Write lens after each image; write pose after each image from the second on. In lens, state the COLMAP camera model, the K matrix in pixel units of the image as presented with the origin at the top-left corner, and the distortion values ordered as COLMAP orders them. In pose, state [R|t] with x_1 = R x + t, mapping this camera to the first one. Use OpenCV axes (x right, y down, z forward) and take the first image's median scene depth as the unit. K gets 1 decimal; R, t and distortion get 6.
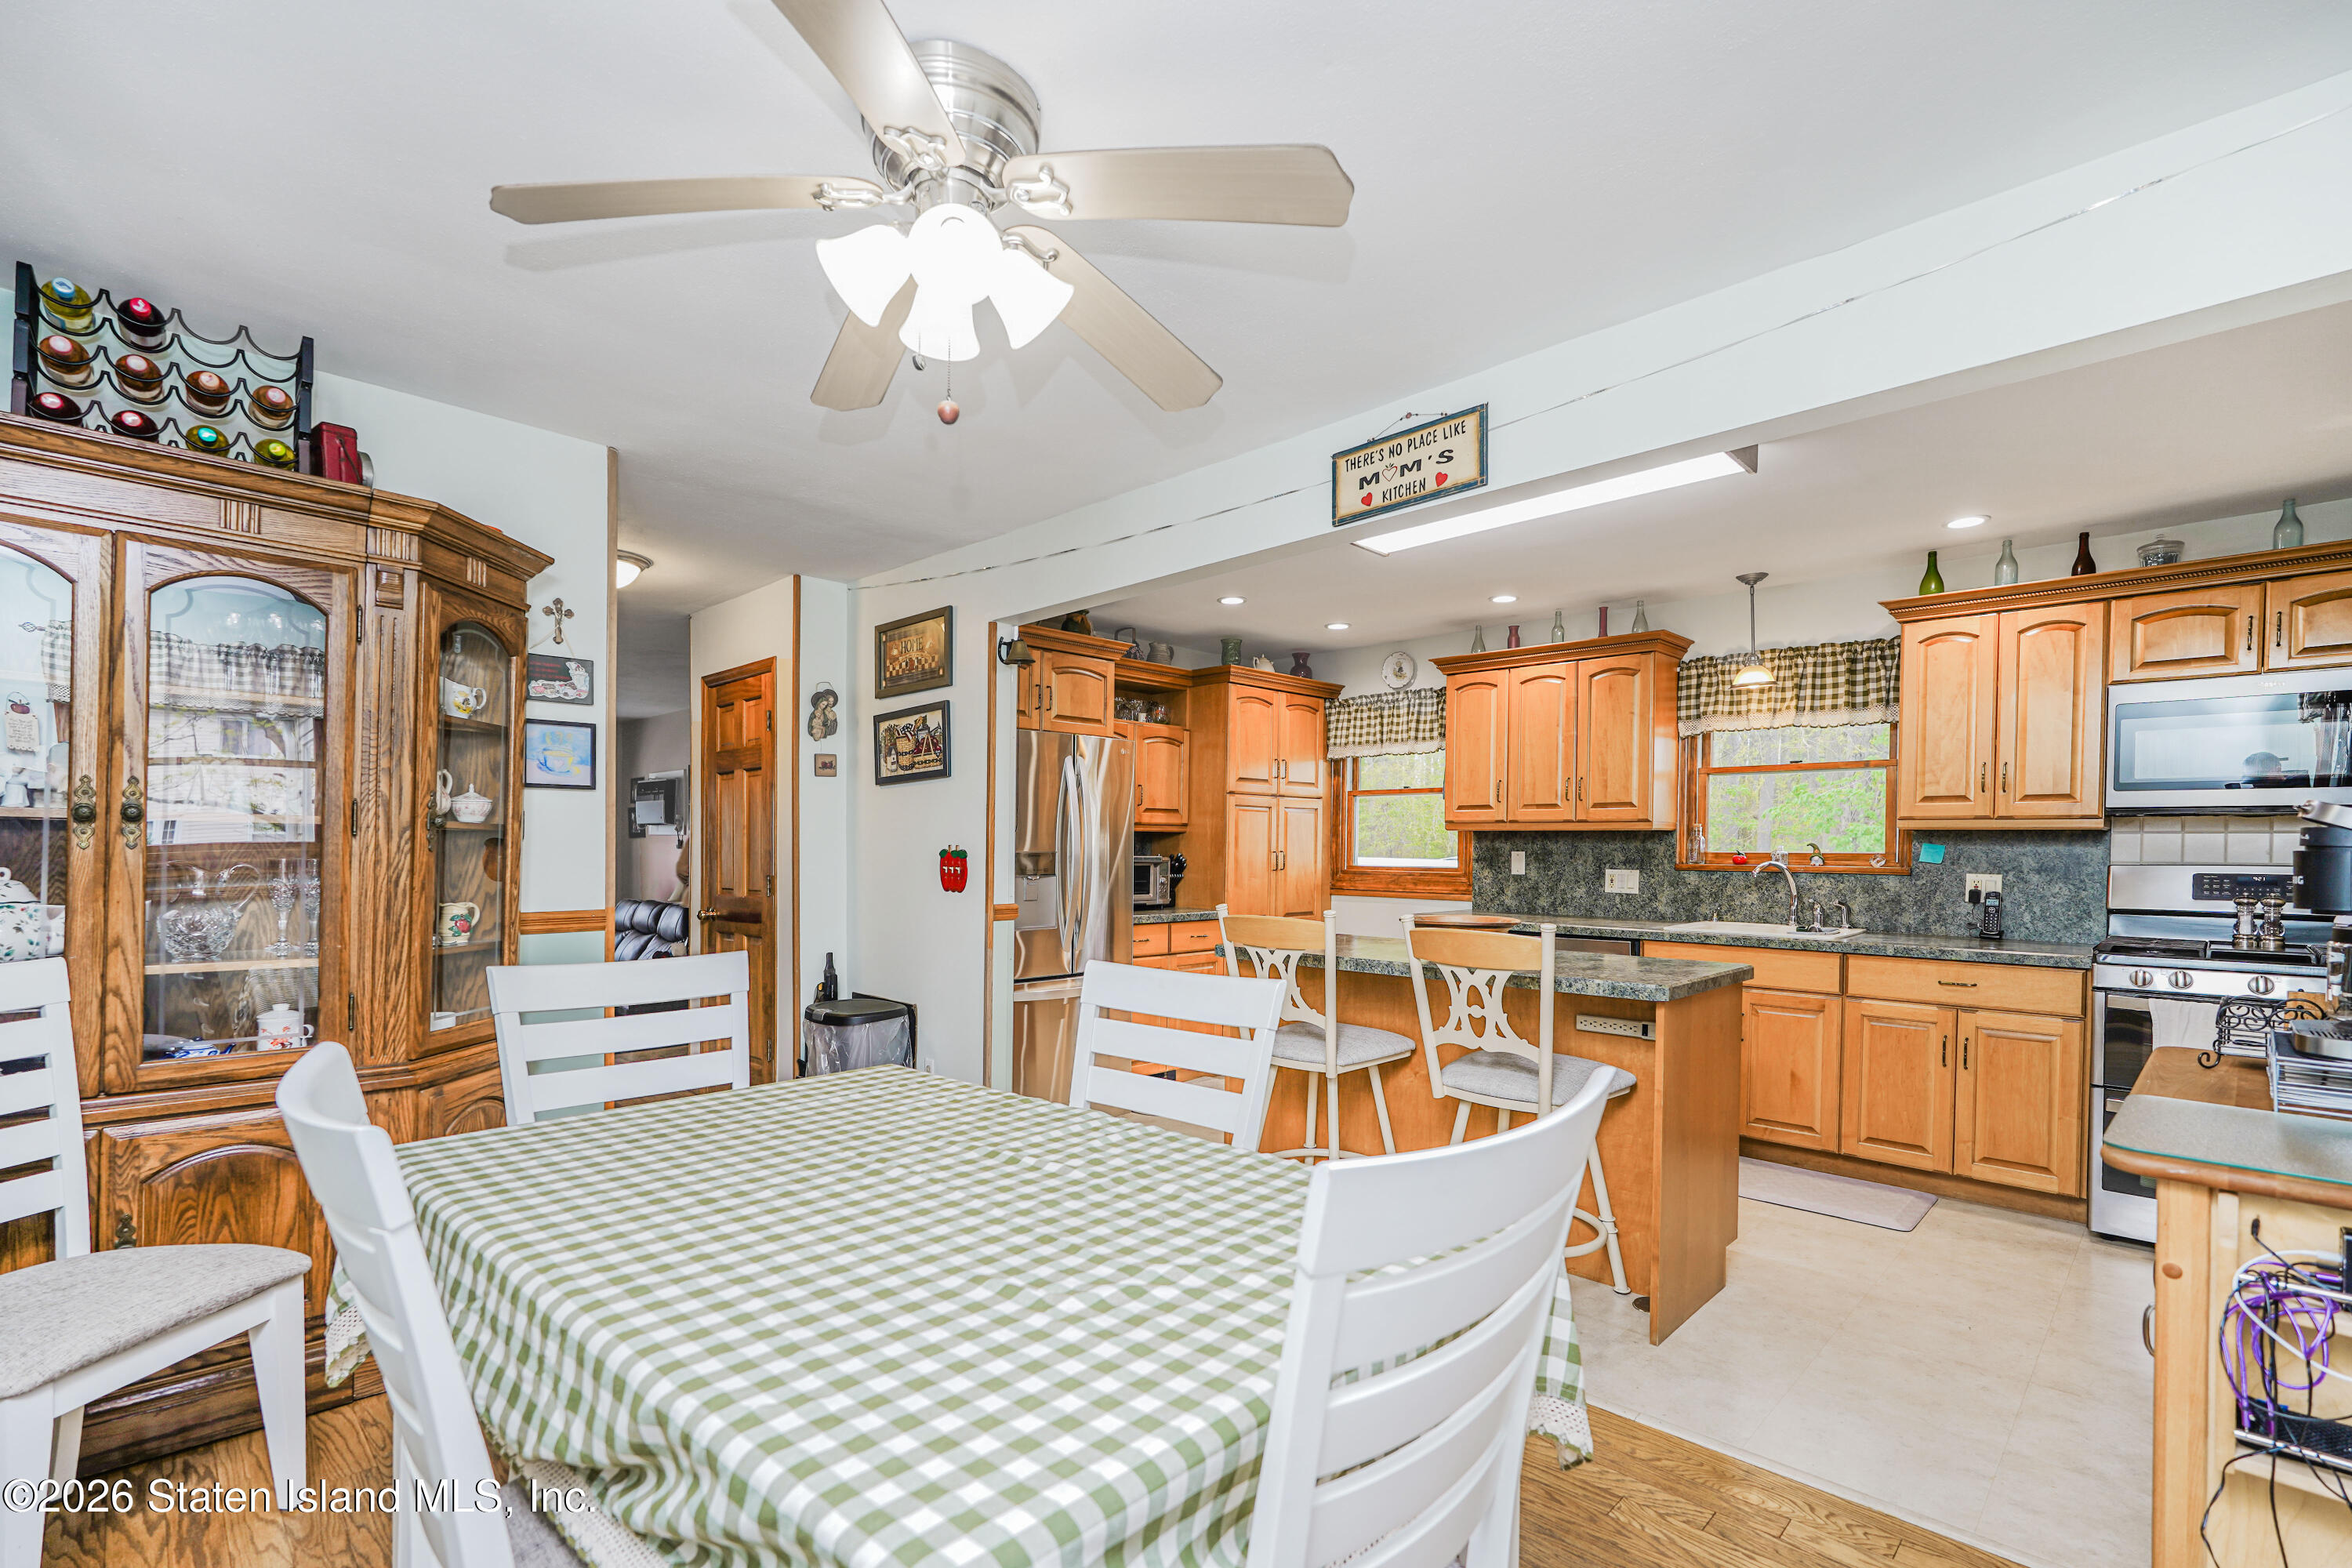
lens RADIAL K [[1062.5, 0, 1270.6], [0, 1062.5, 866.6], [0, 0, 1]] dist [-0.001854, 0.003513]
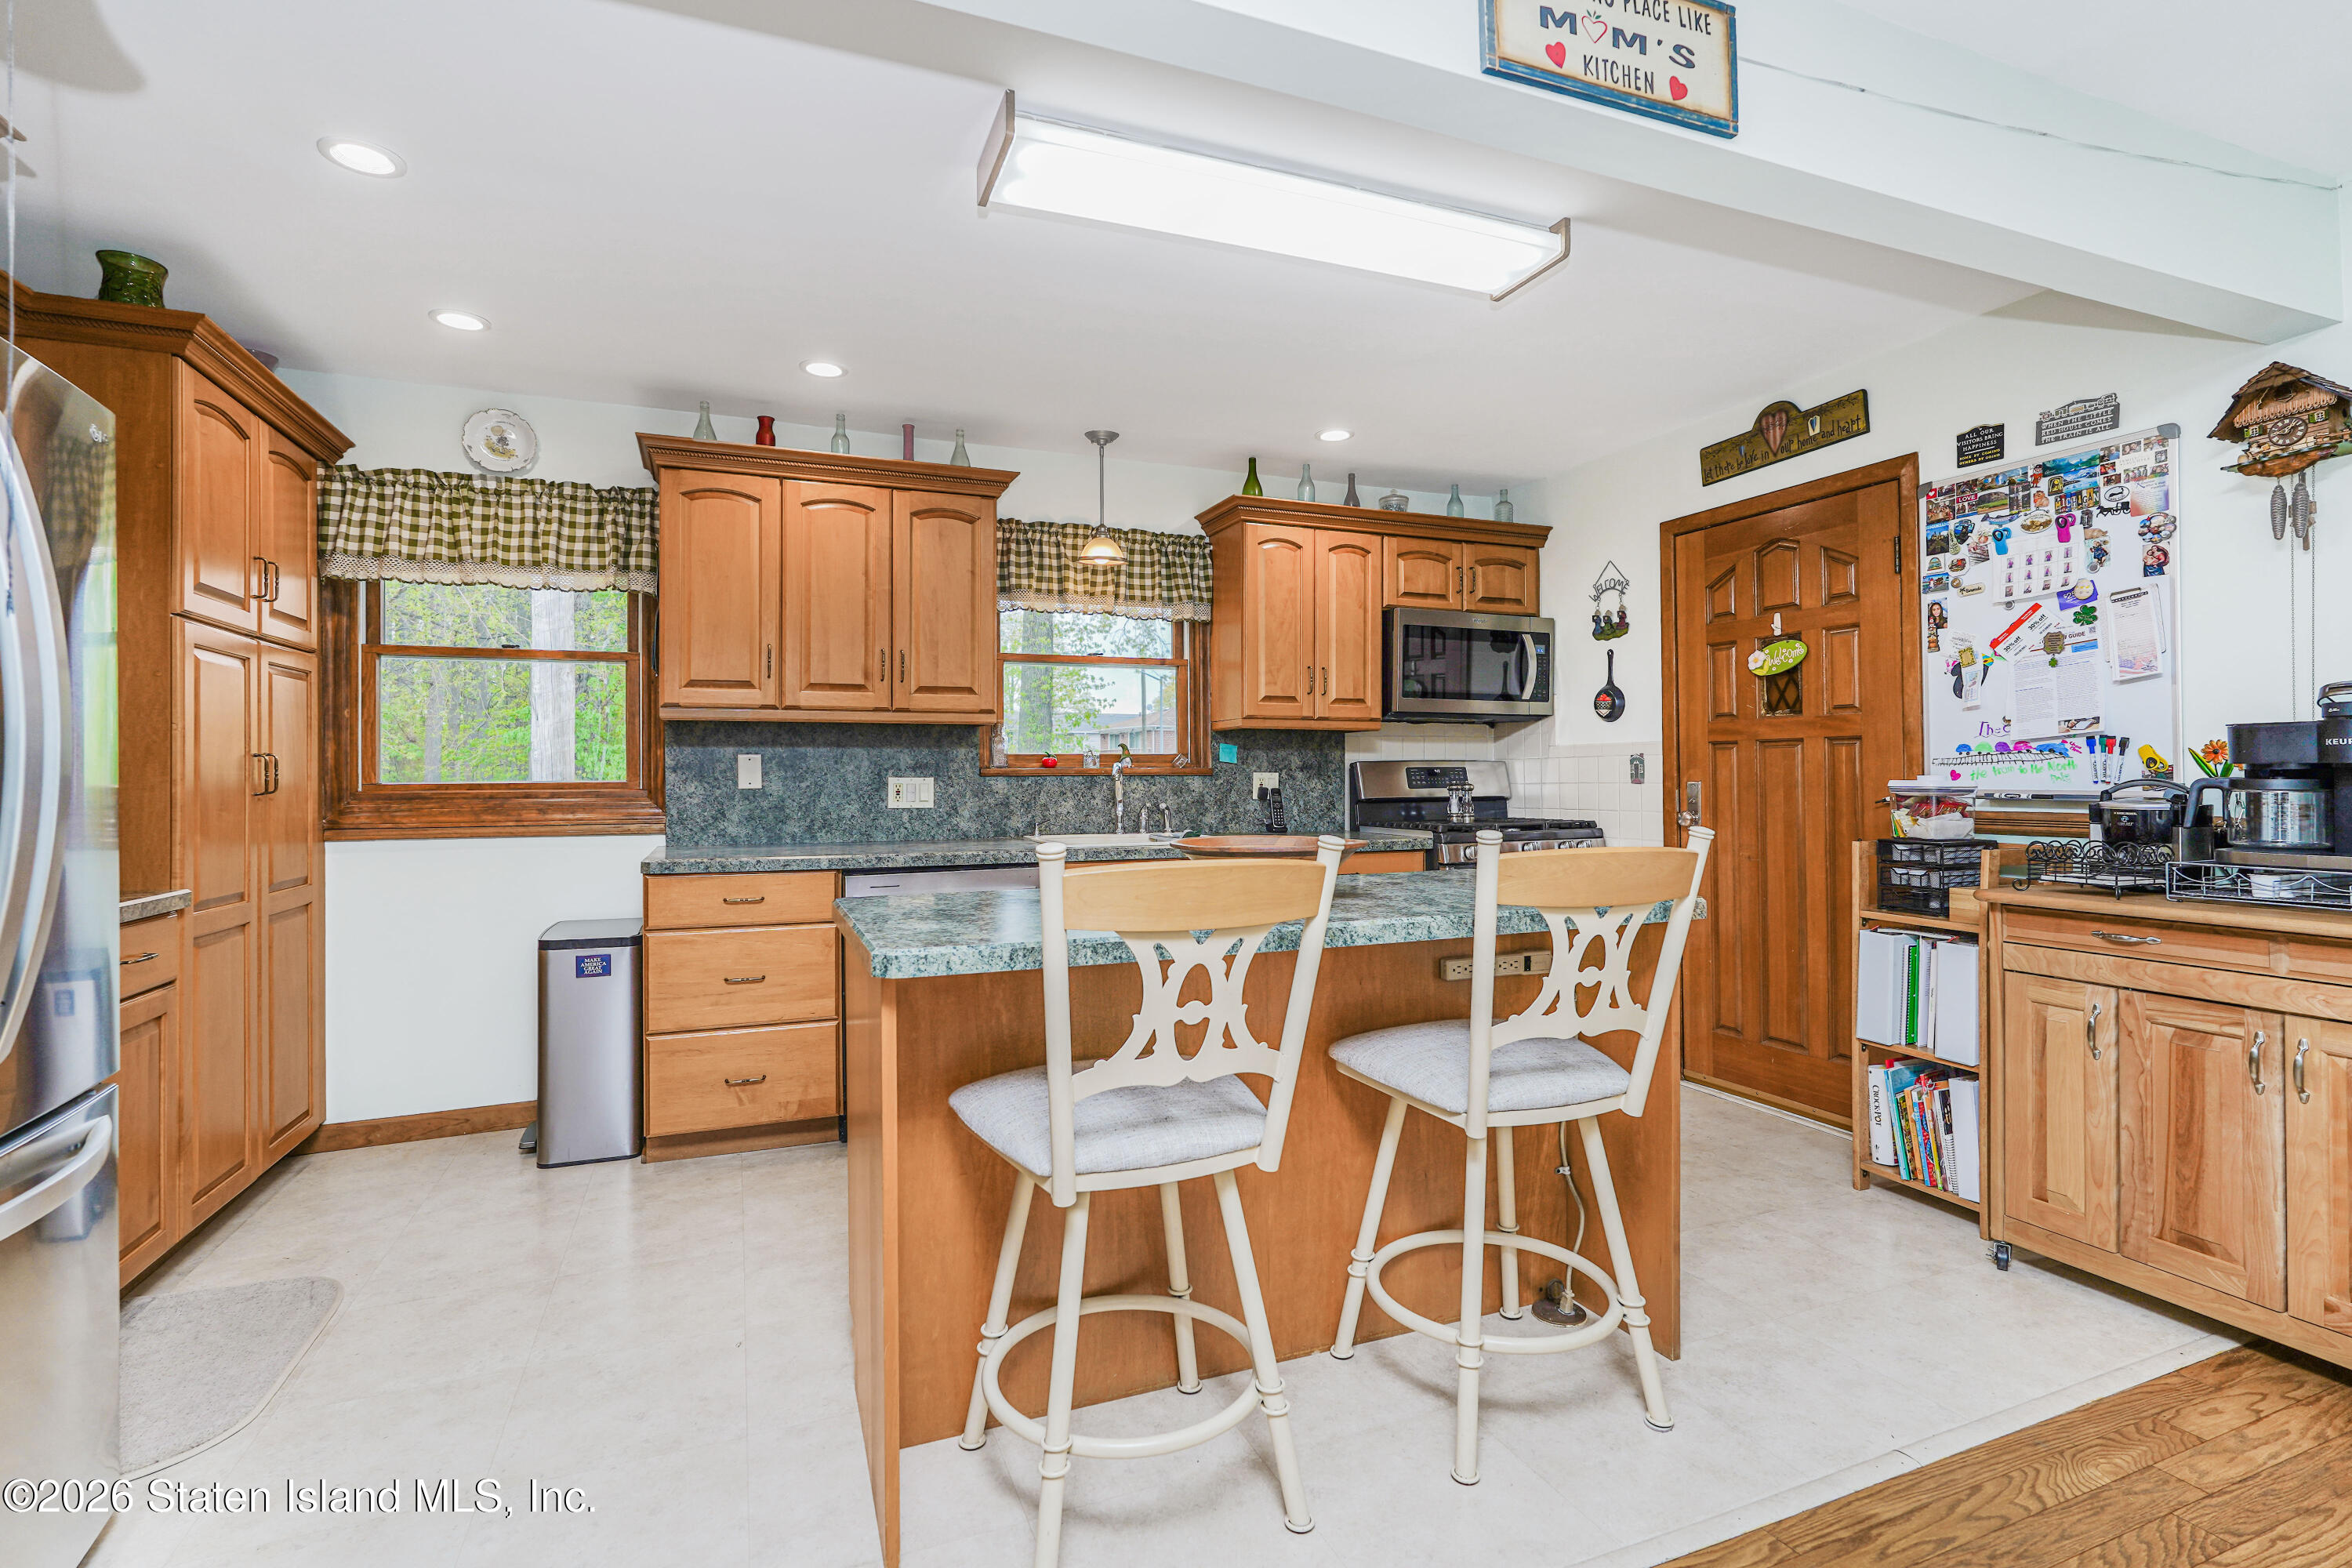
lens RADIAL K [[1062.5, 0, 1190.4], [0, 1062.5, 770.9], [0, 0, 1]] dist [-0.001854, 0.003513]
pose [[0.477010, -0.009937, 0.878842, -0.266339], [0.026890, 0.999633, -0.003293, 0.006685], [-0.878487, 0.025203, 0.477102, 0.517620]]
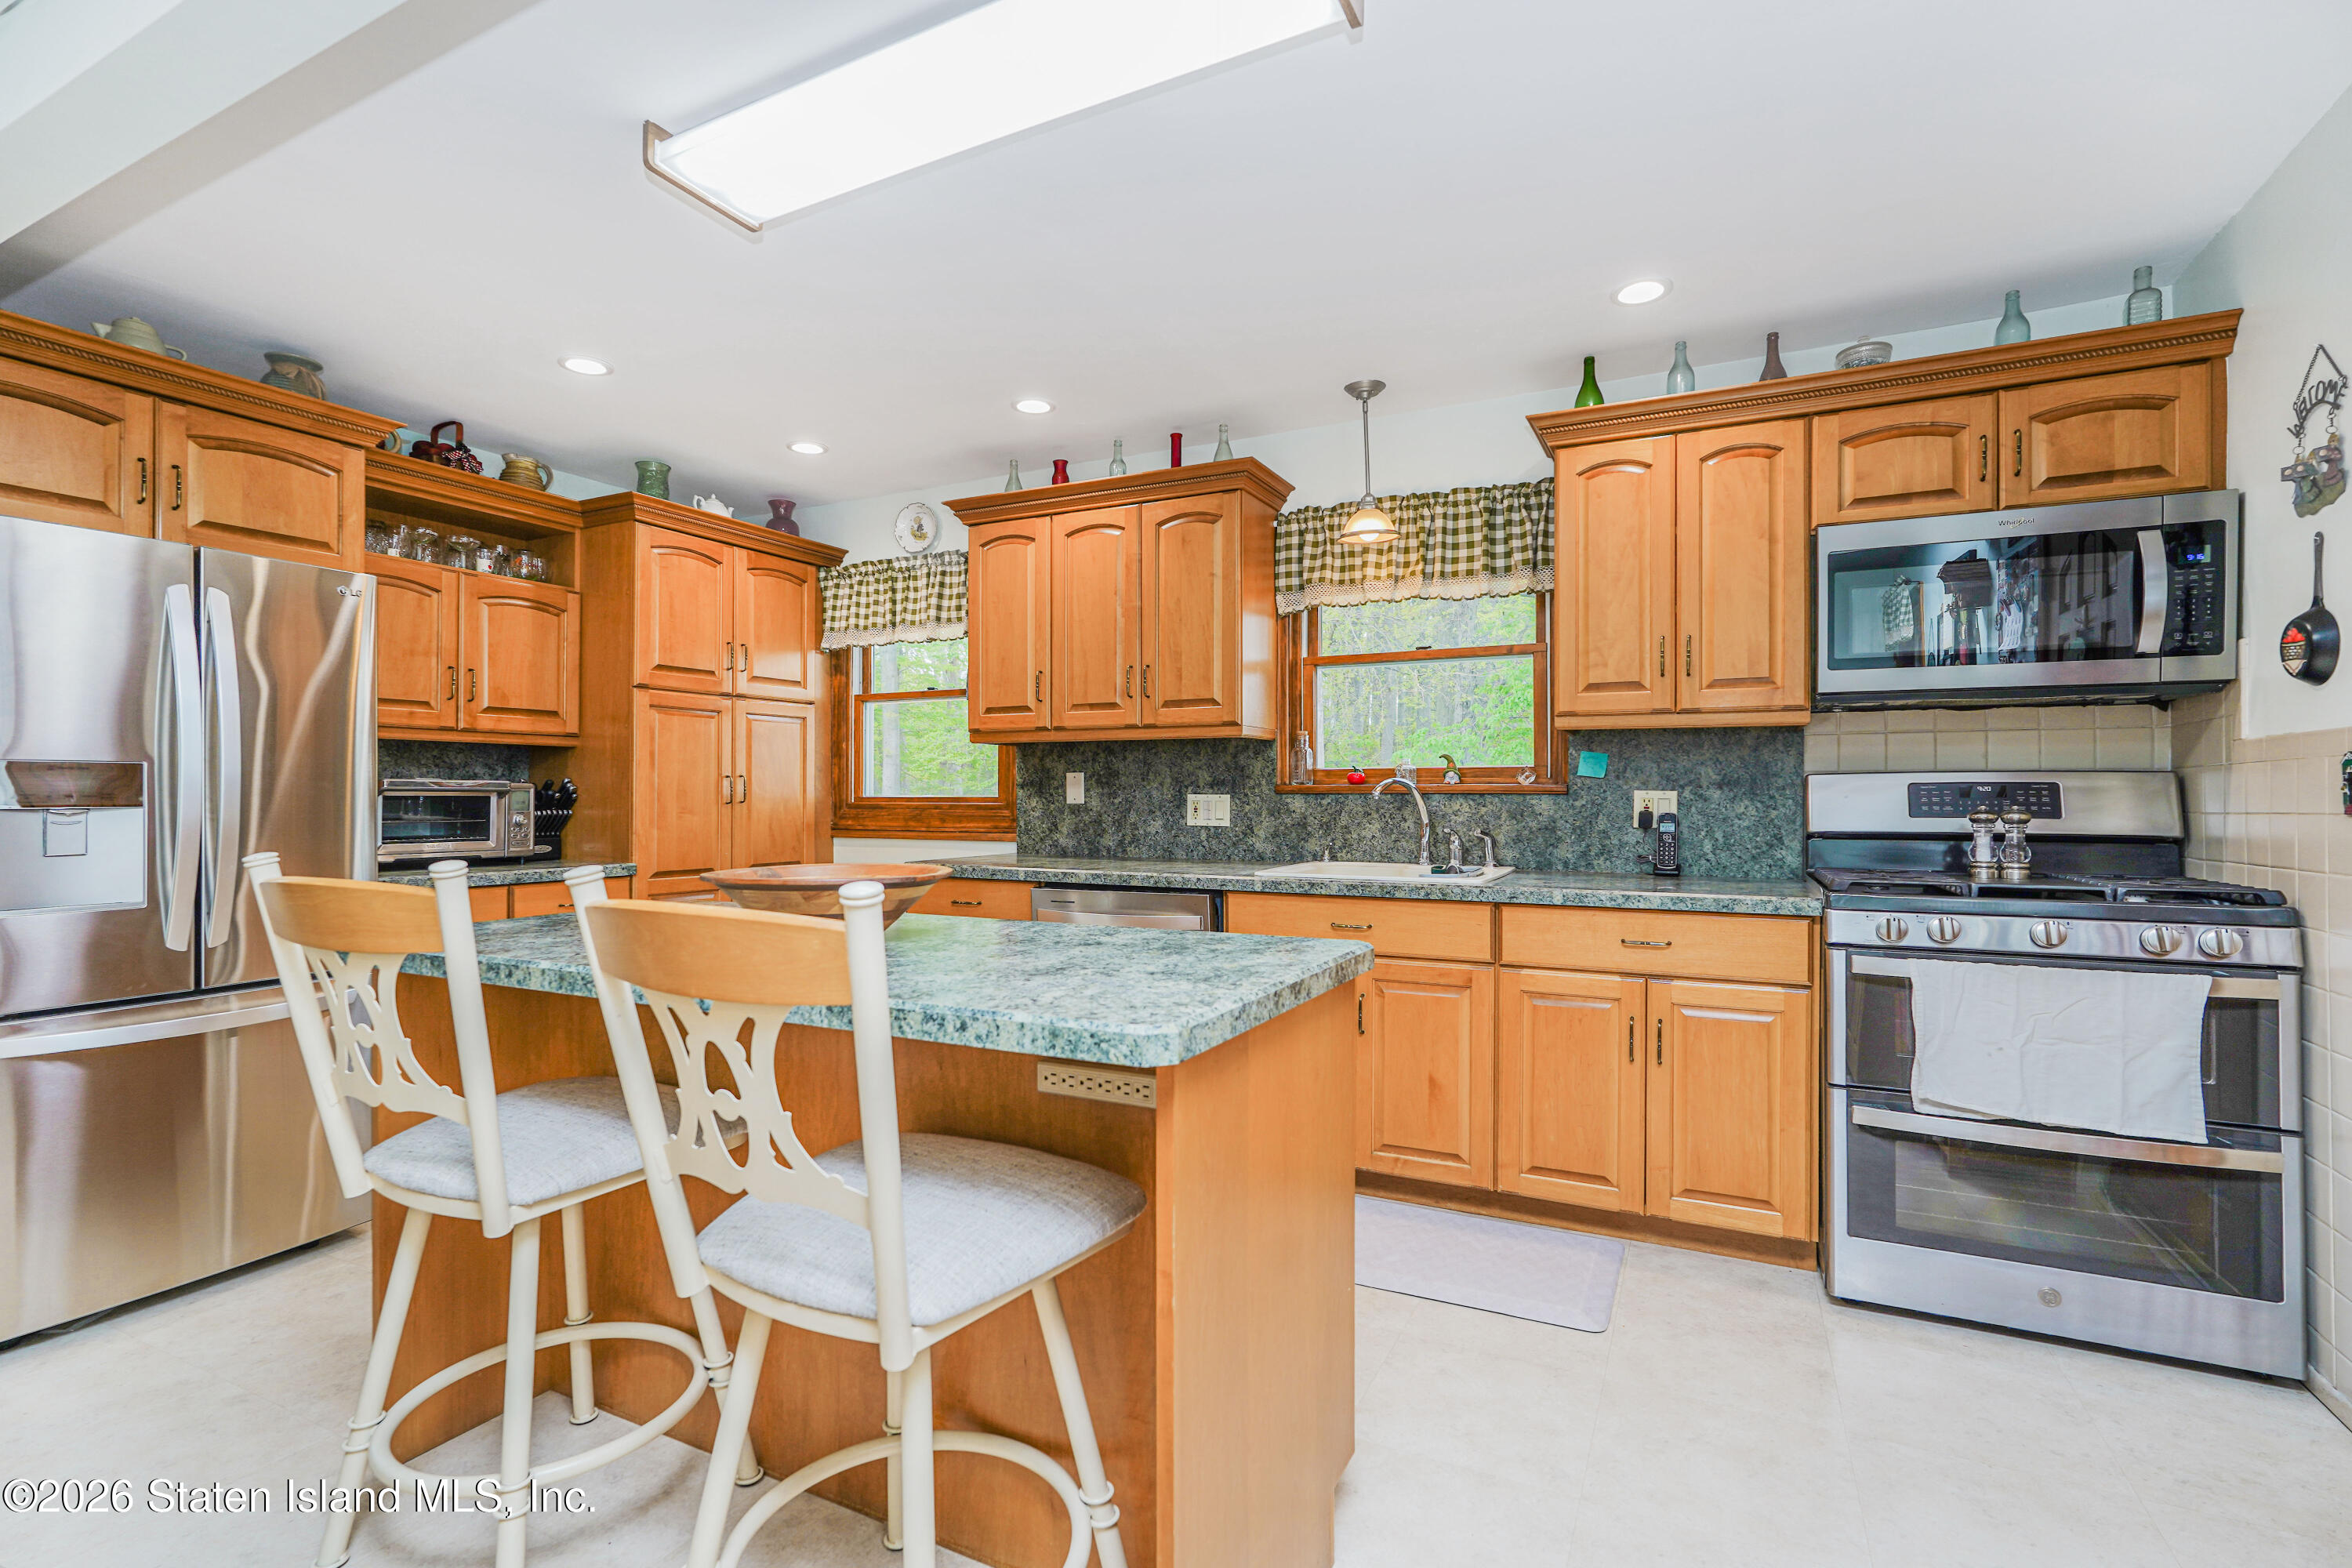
lens RADIAL K [[1062.5, 0, 1172.8], [0, 1062.5, 804.8], [0, 0, 1]] dist [-0.001854, 0.003513]
pose [[0.971051, -0.013173, 0.238507, 0.146676], [0.015016, 0.999870, -0.005910, 0.015479], [-0.238398, 0.009320, 0.971123, 0.324401]]
